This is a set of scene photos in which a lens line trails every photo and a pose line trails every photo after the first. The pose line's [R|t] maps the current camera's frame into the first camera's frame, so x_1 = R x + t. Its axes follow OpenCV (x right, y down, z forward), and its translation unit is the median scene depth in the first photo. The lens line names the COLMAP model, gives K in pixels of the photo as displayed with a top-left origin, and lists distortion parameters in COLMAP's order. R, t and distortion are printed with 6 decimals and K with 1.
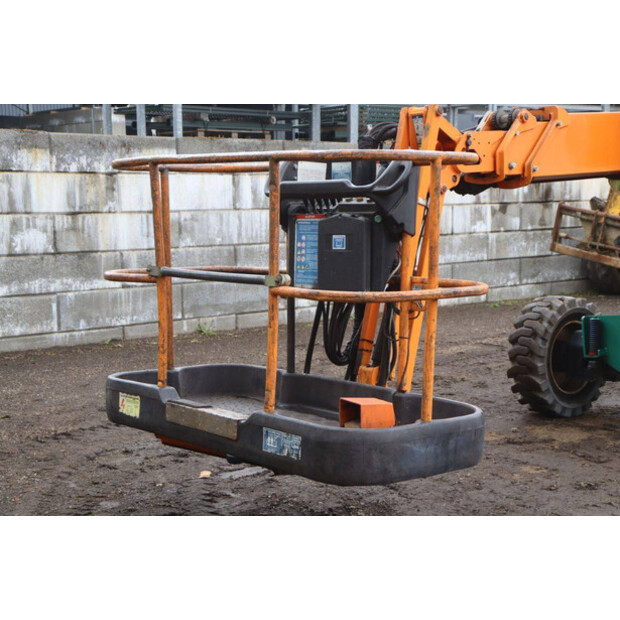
lens RADIAL K [[1099.5, 0, 327.2], [0, 1099.5, 311.1], [0, 0, 1]] dist [0.210867, 0.017283]
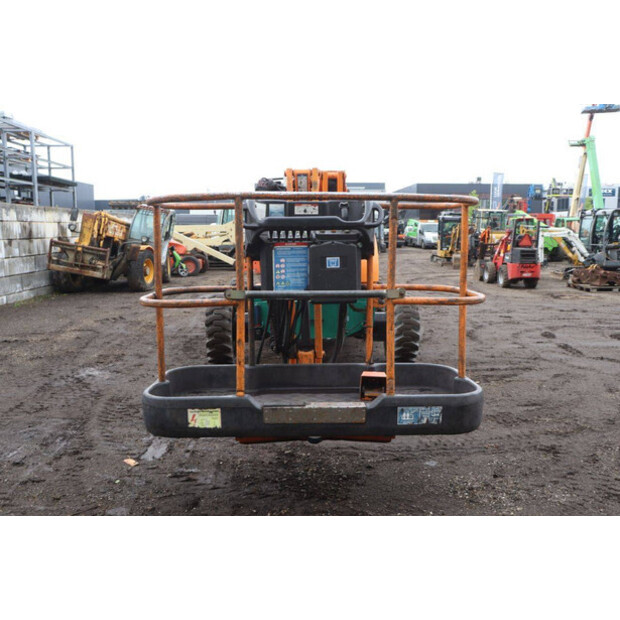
lens RADIAL K [[569.1, 0, 310.0], [0, 569.1, 310.0], [0, 0, 1]] dist [-0.161129, 0.218701]
pose [[0.631747, -0.101237, 0.768536, -0.519568], [0.079050, 0.994680, 0.066046, -0.050061], [-0.771133, 0.019029, 0.636389, 0.549296]]
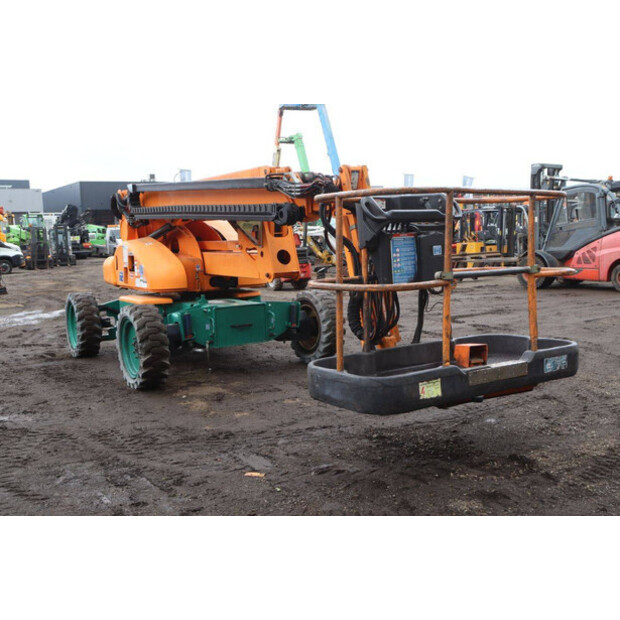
lens RADIAL K [[670.9, 0, 310.0], [0, 670.9, 310.0], [0, 0, 1]] dist [-0.100075, 0.252608]
pose [[0.139922, -0.109614, 0.984076, -0.889667], [0.129218, 0.987376, 0.091609, -0.083792], [-0.981695, 0.114343, 0.152320, 0.986122]]
